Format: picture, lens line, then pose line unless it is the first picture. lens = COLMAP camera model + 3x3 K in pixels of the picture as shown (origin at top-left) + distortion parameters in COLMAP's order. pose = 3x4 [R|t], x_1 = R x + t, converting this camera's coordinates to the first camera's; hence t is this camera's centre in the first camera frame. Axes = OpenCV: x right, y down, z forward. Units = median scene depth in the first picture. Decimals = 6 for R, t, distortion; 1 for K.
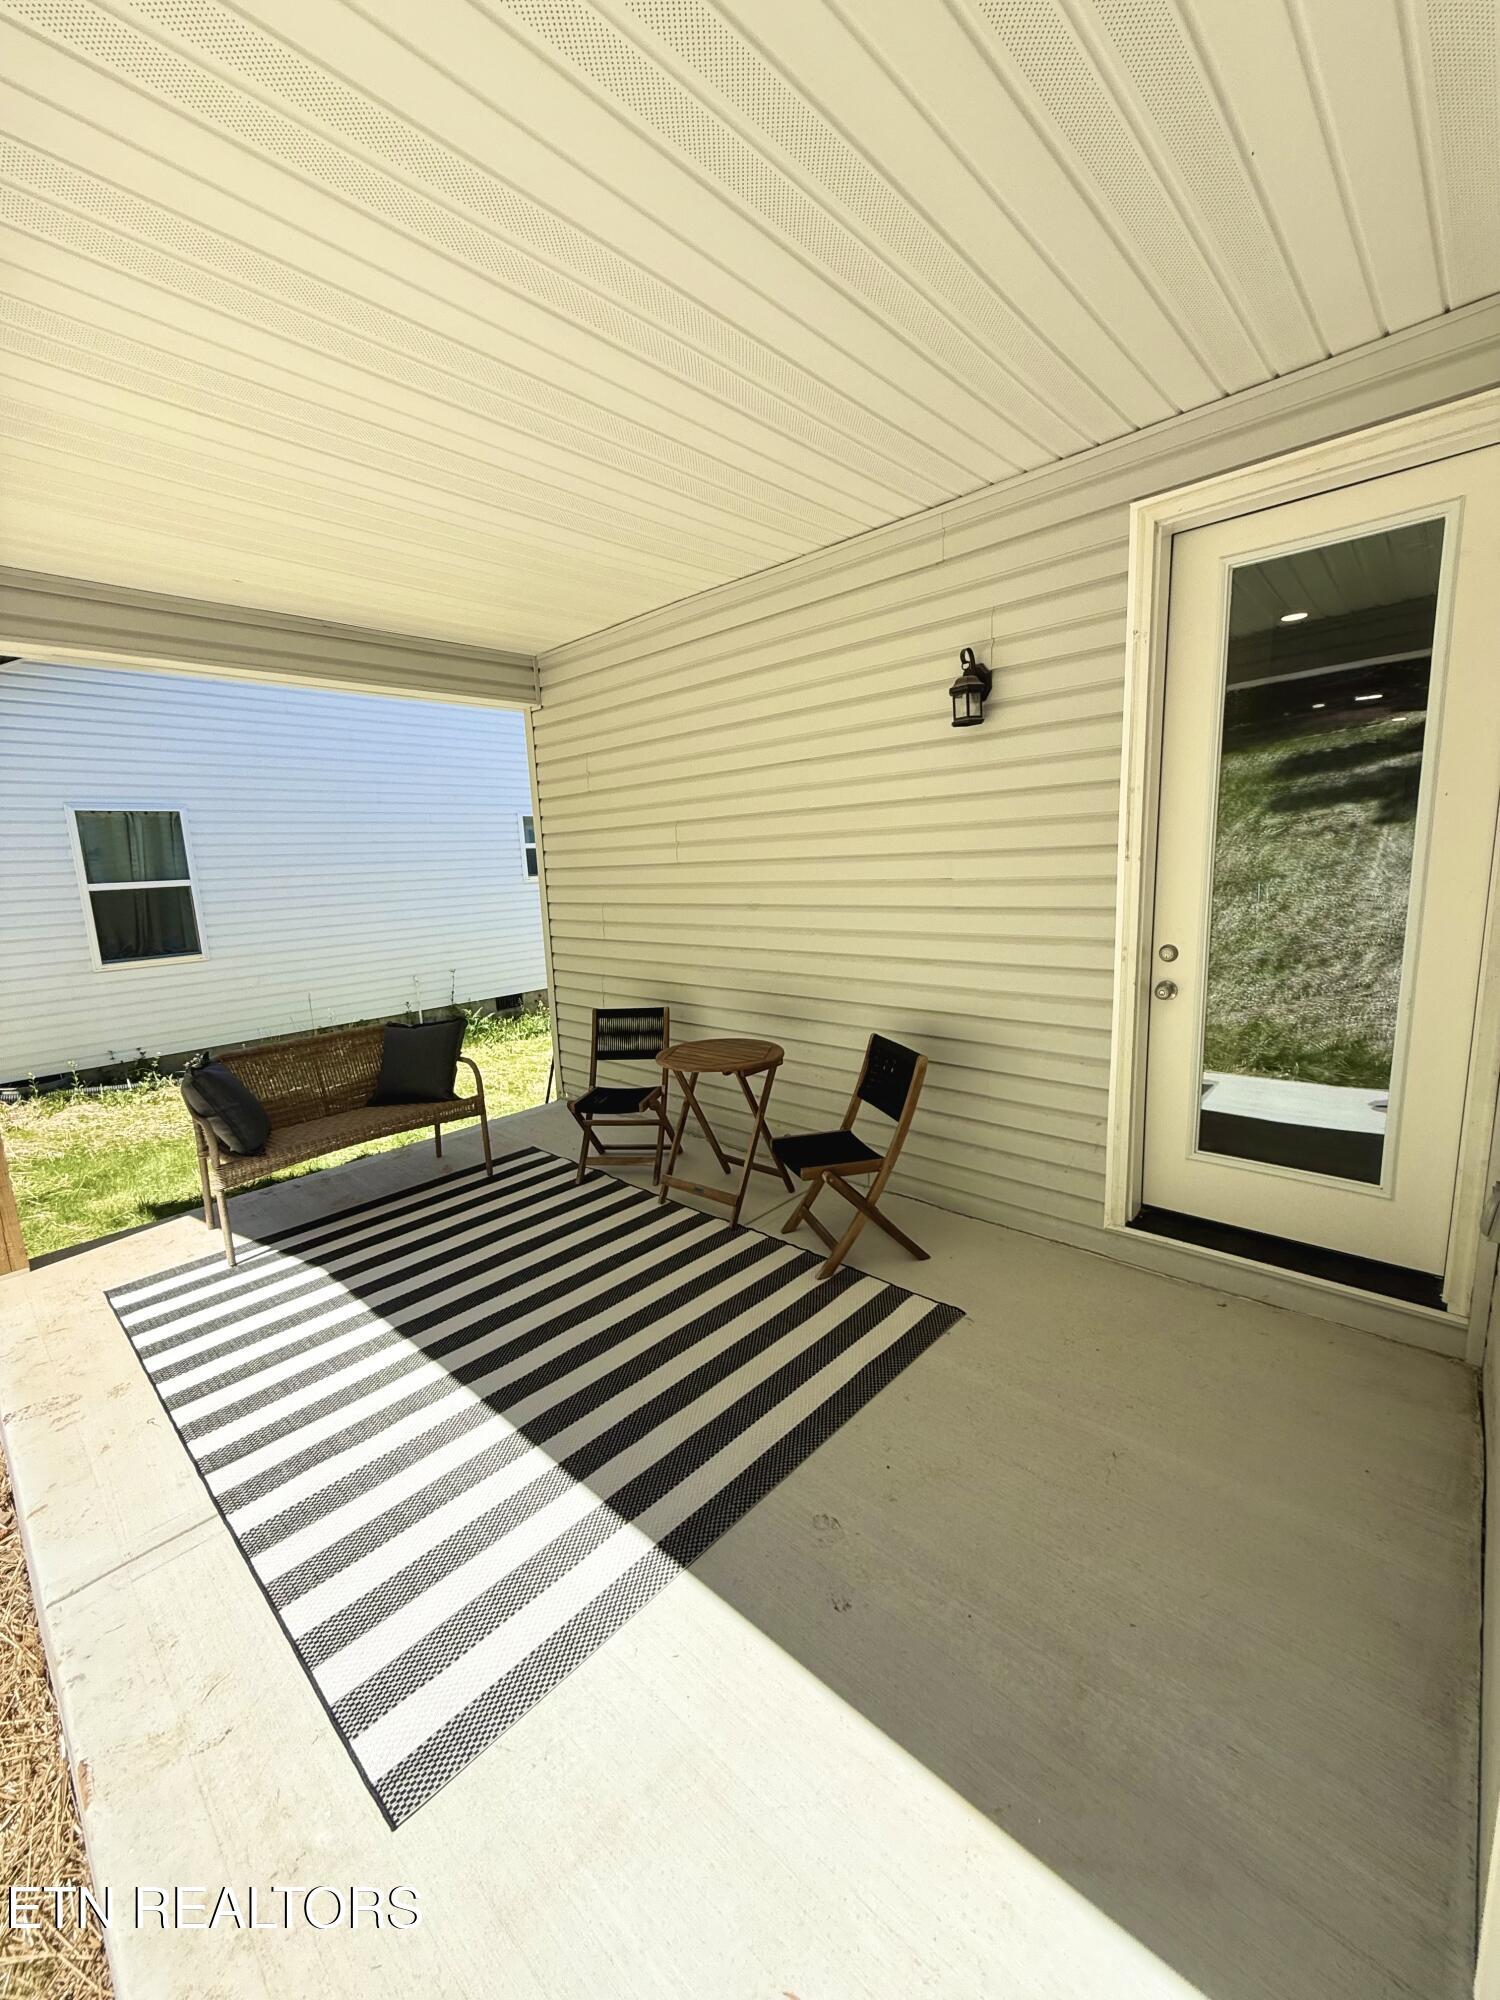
lens RADIAL K [[801.7, 0, 742.8], [0, 801.7, 992.9], [0, 0, 1]] dist [-0.000535, 0.000158]
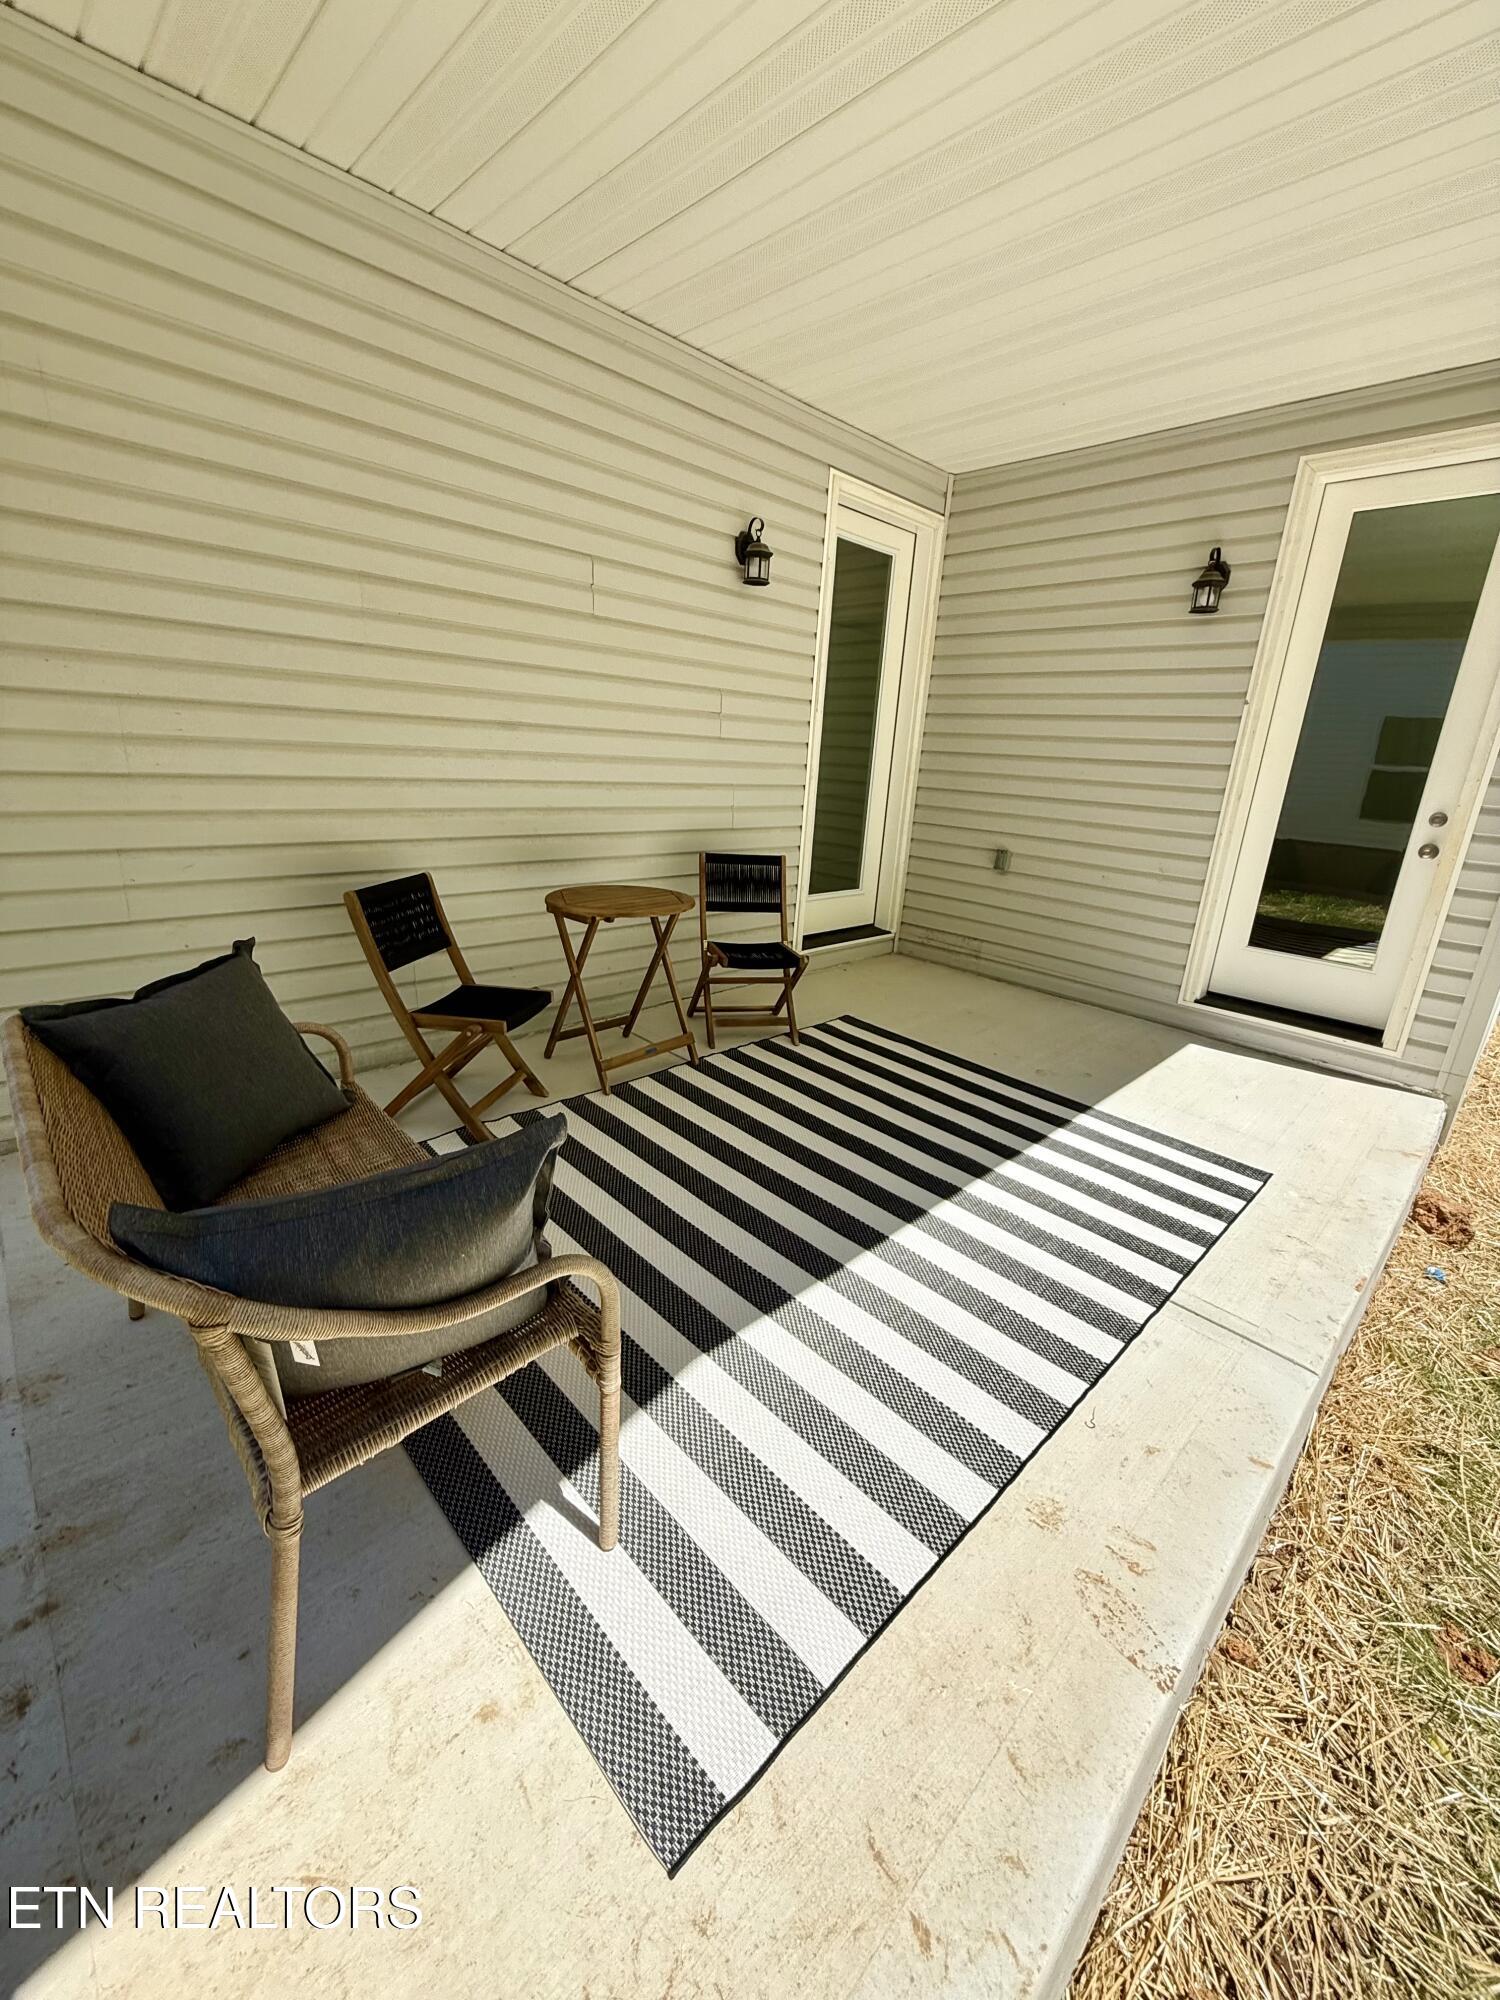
lens RADIAL K [[801.7, 0, 742.8], [0, 801.7, 992.9], [0, 0, 1]] dist [-0.000535, 0.000158]
pose [[0.043784, -0.261337, 0.964254, -1.085024], [0.090858, 0.962221, 0.256661, -0.050018], [-0.994901, 0.076372, 0.065875, 0.992809]]
